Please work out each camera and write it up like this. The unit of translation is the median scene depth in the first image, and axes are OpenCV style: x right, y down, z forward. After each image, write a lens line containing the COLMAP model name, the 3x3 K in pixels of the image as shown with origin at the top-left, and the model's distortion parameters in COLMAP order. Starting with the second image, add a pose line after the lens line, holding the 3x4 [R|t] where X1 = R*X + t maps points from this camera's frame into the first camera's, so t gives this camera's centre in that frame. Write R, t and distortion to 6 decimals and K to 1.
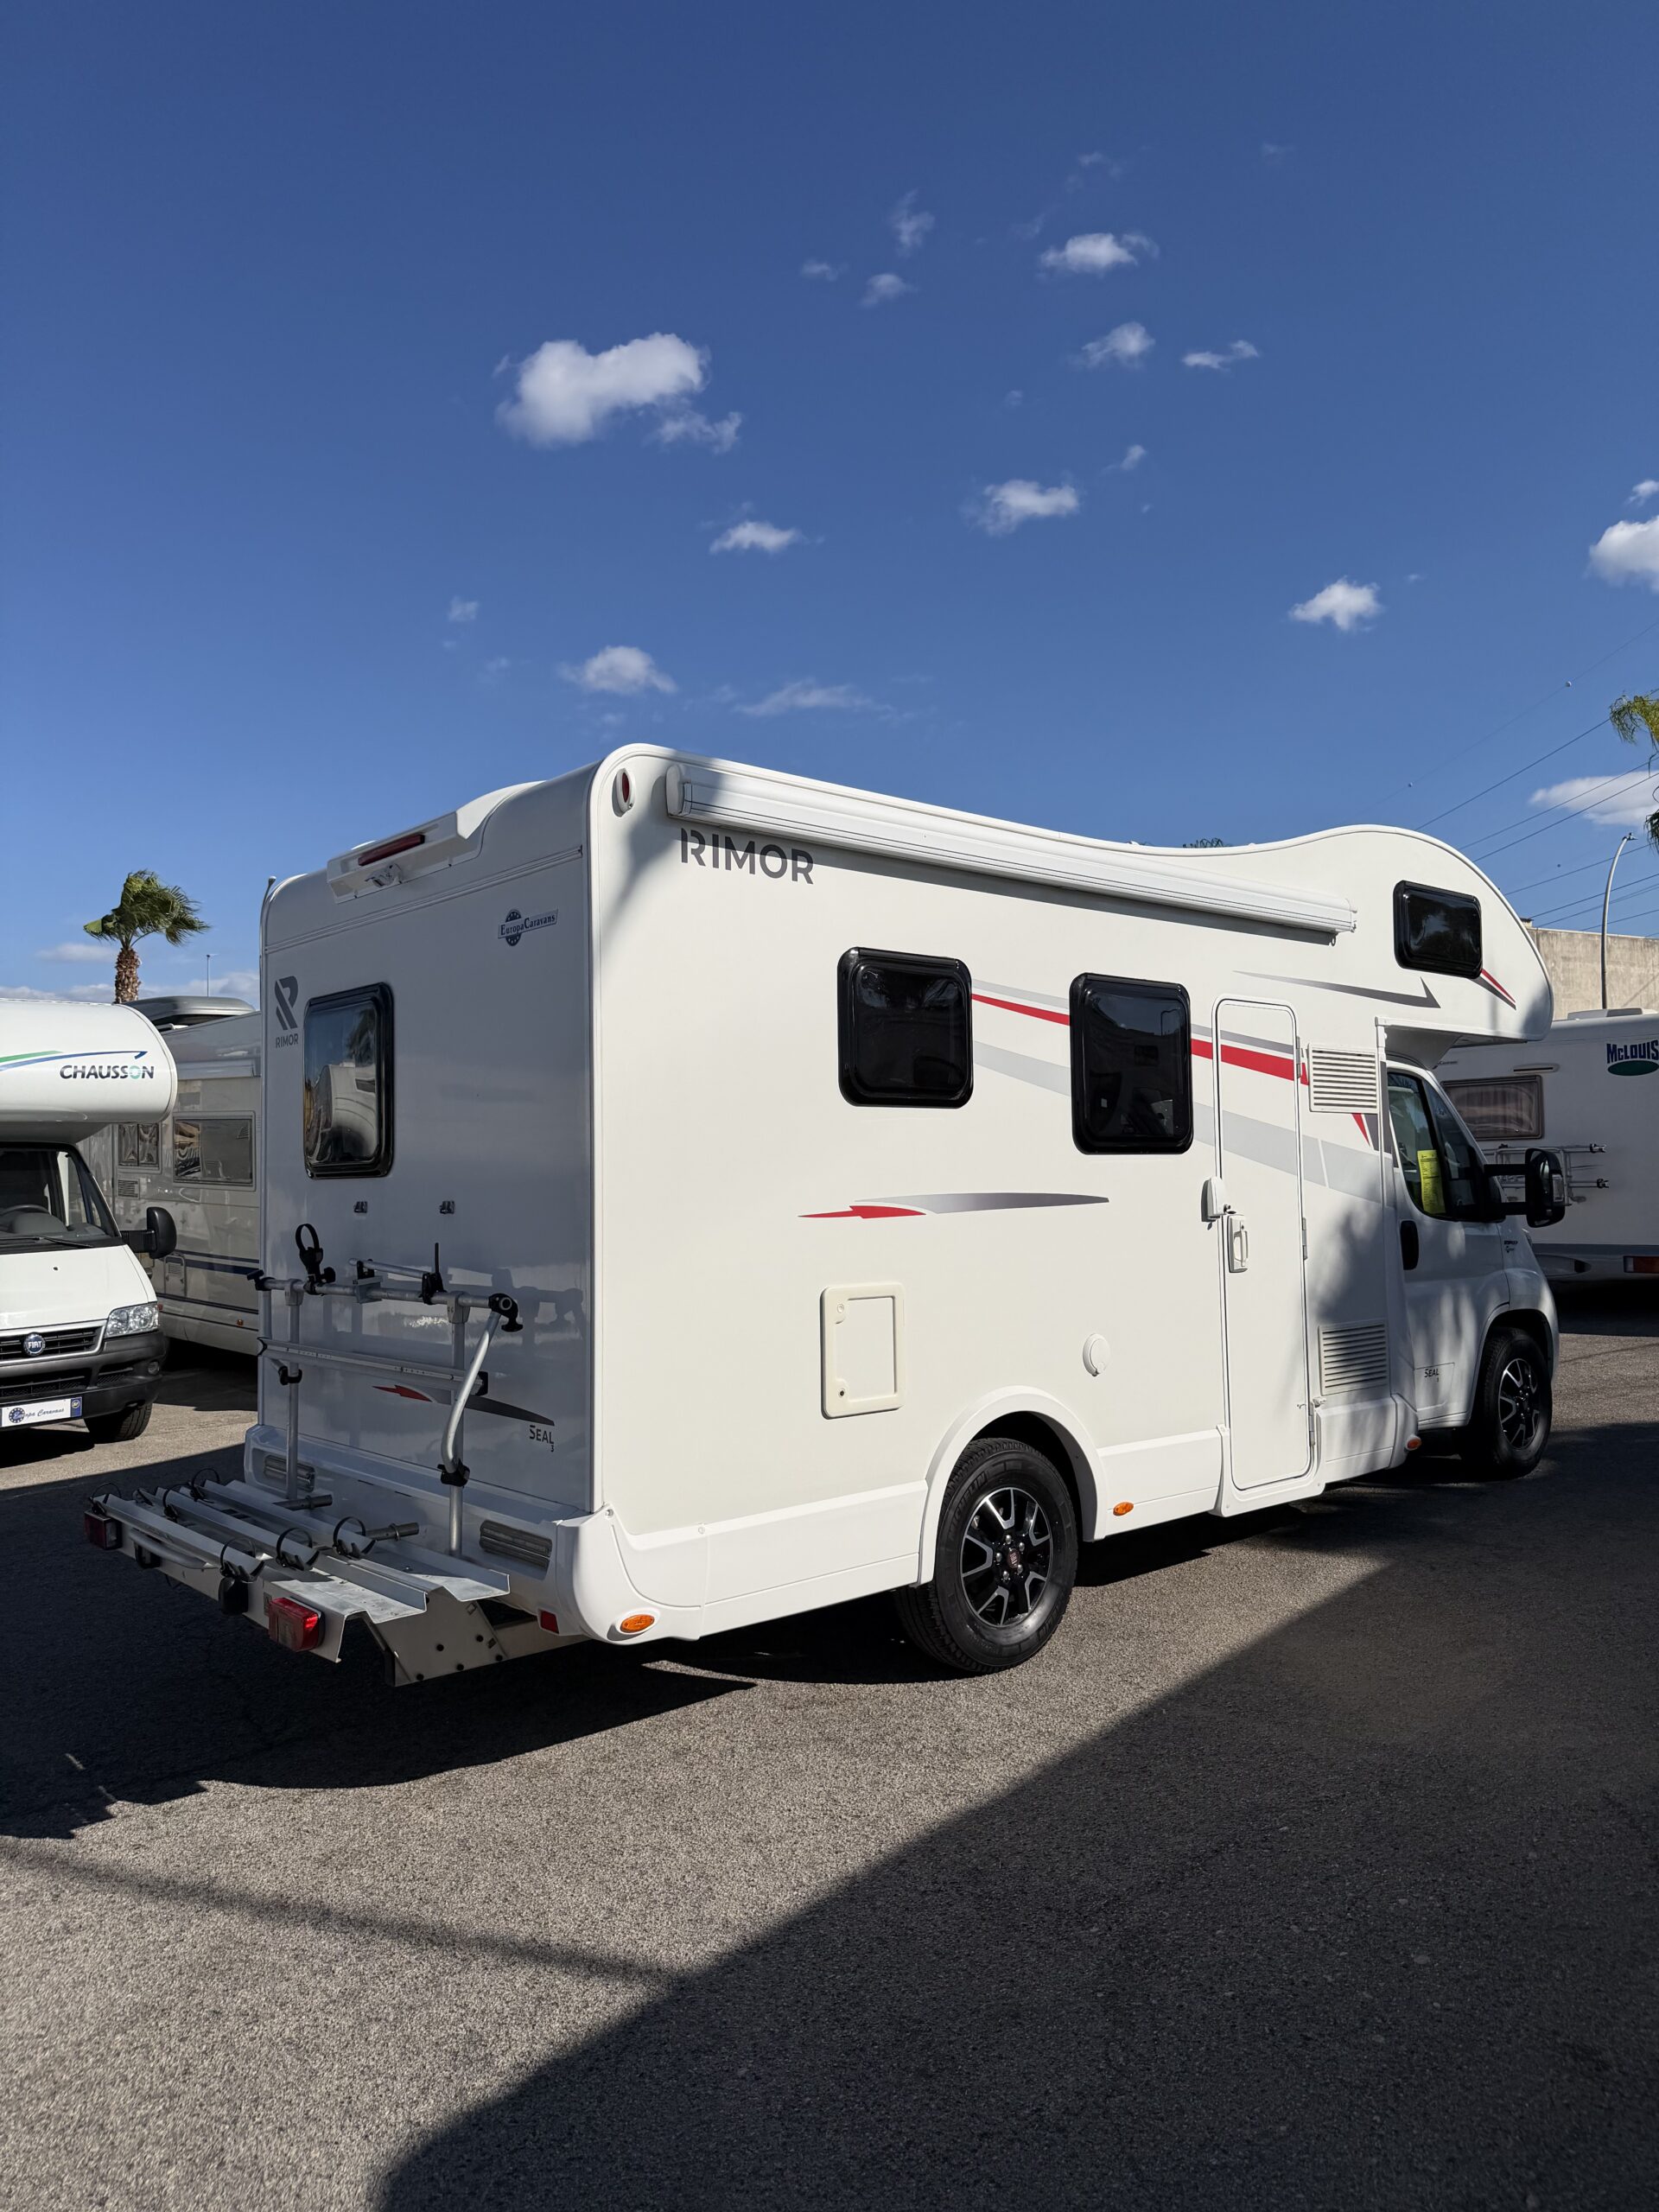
lens RADIAL K [[1493.3, 0, 742.9], [0, 1493.3, 1113.0], [0, 0, 1]] dist [0.006283, 0.001373]
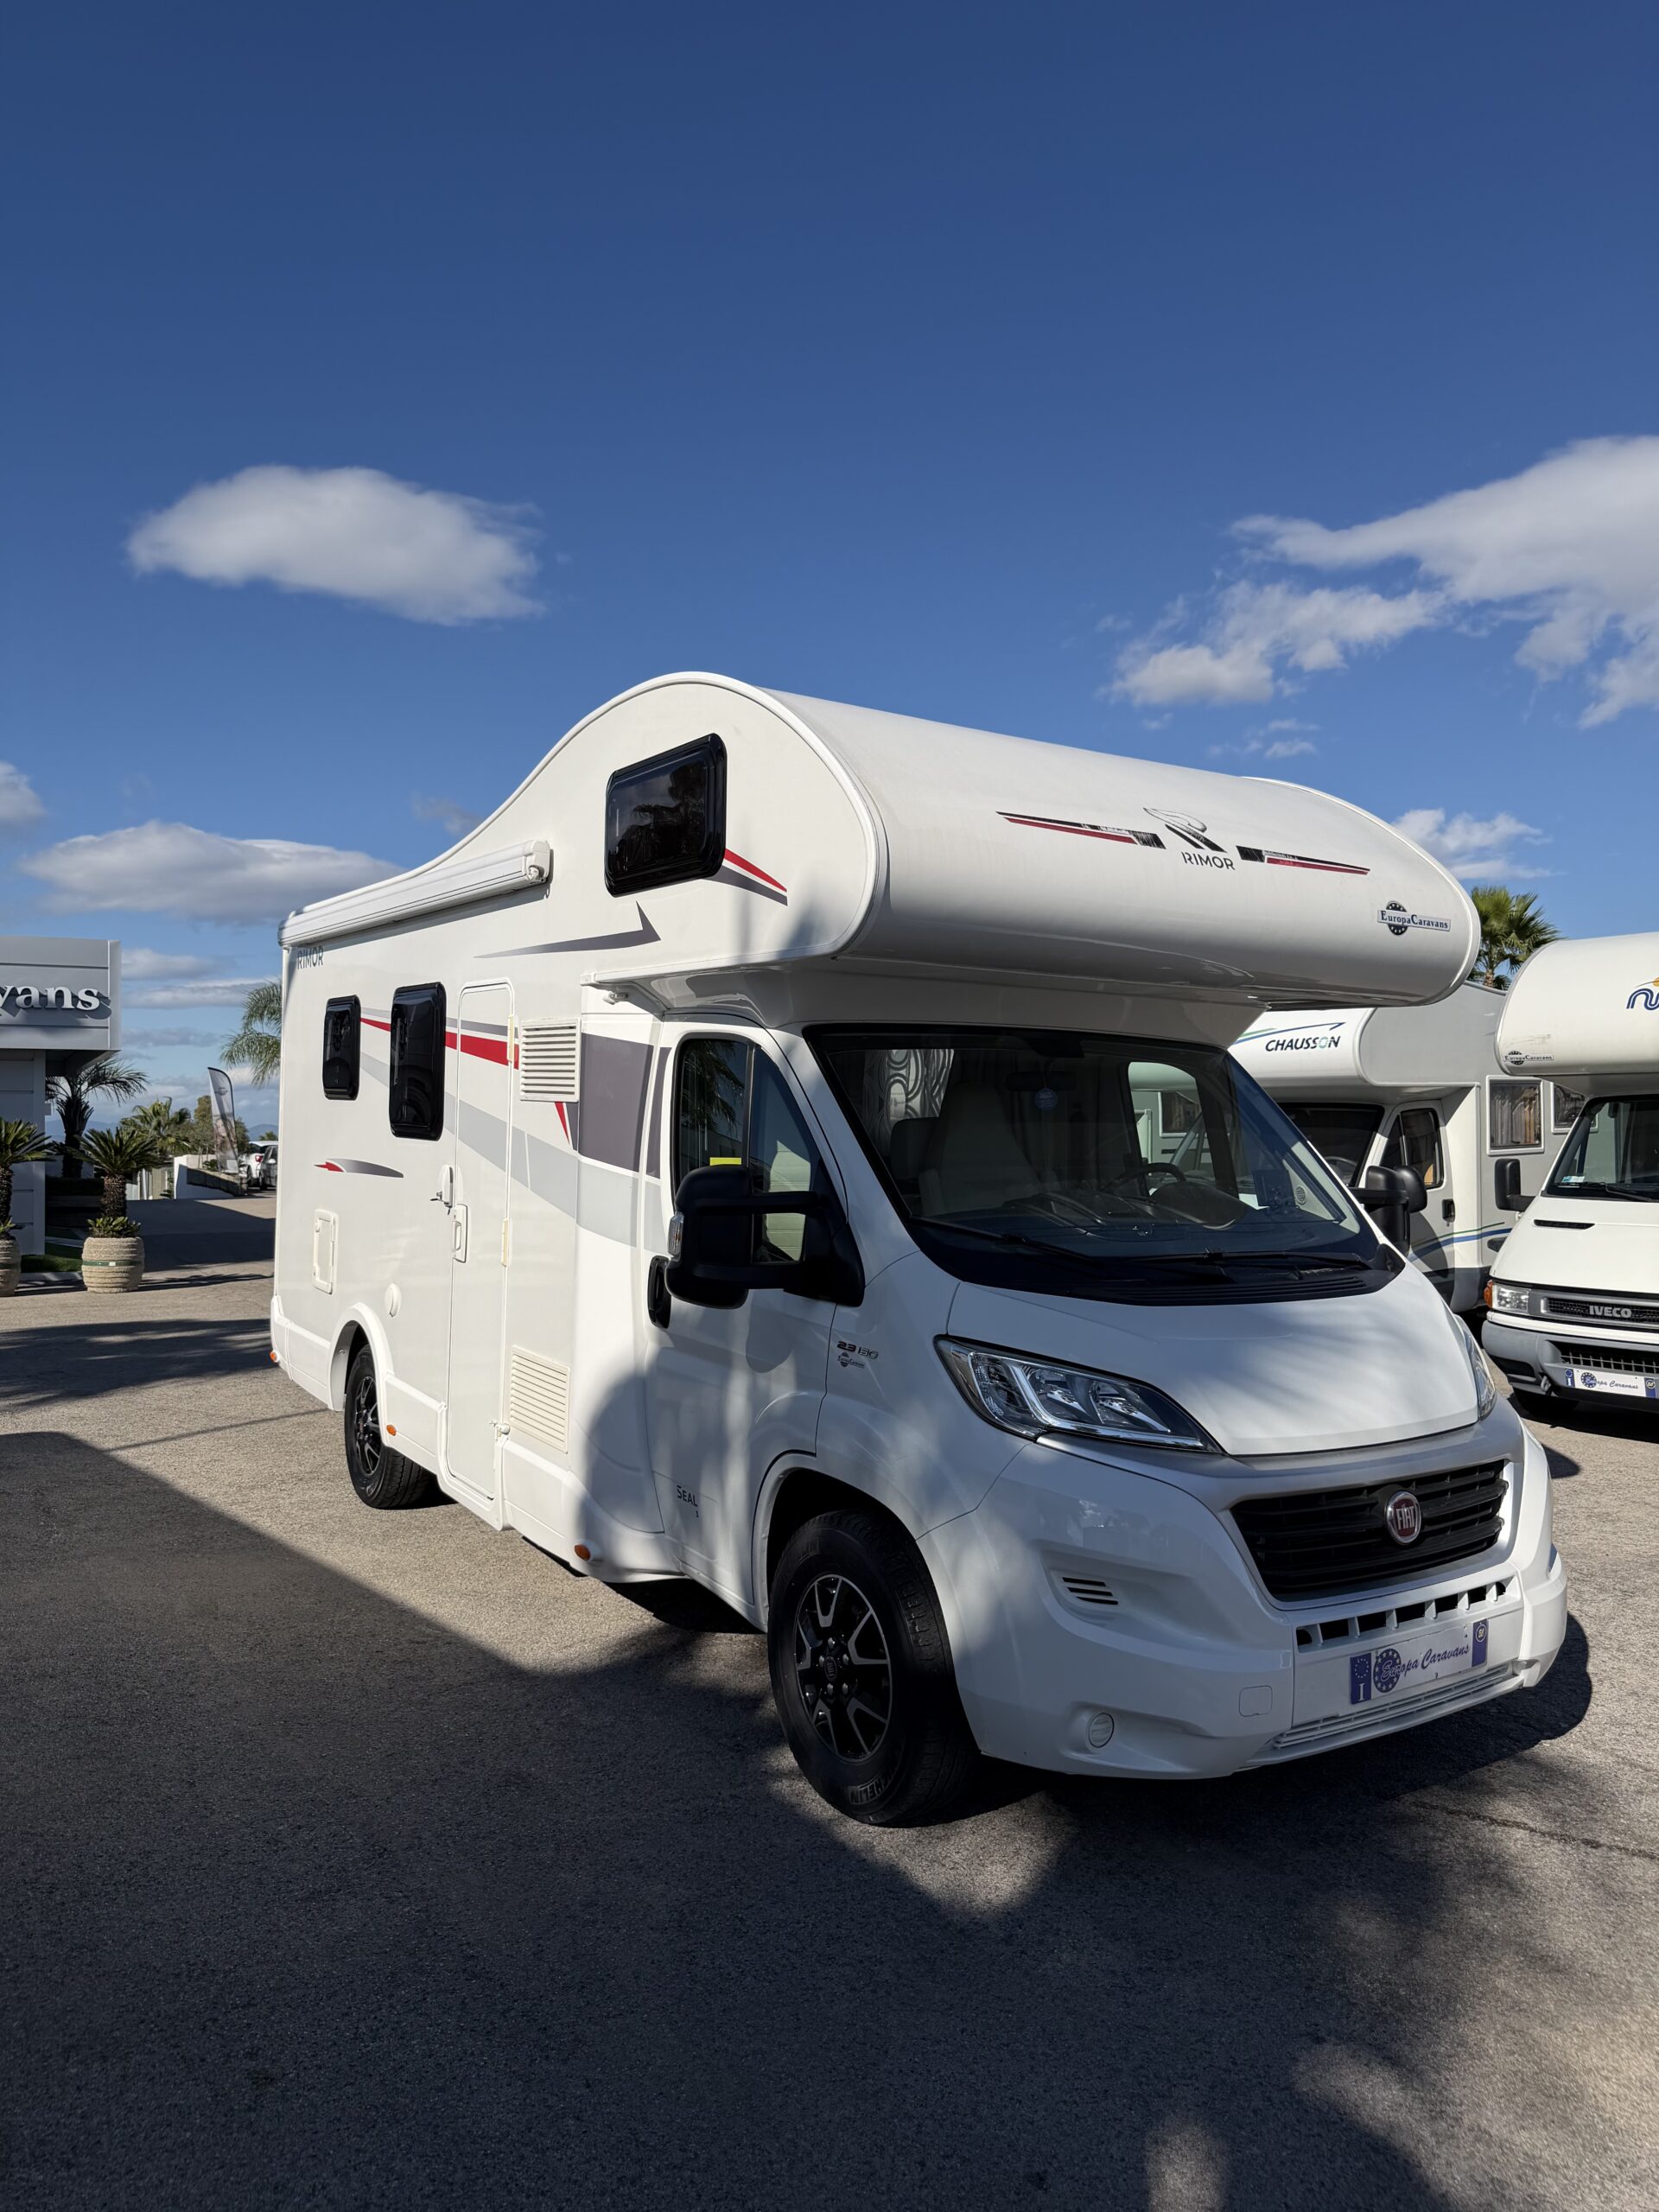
lens RADIAL K [[1587.5, 0, 823.9], [0, 1587.5, 1100.4], [0, 0, 1]] dist [-0.005157, -0.004261]
pose [[-0.102525, 0.010957, -0.994670, 1.296161], [0.019581, 0.999768, 0.008995, -0.005723], [0.994538, -0.018555, -0.102716, 1.288306]]
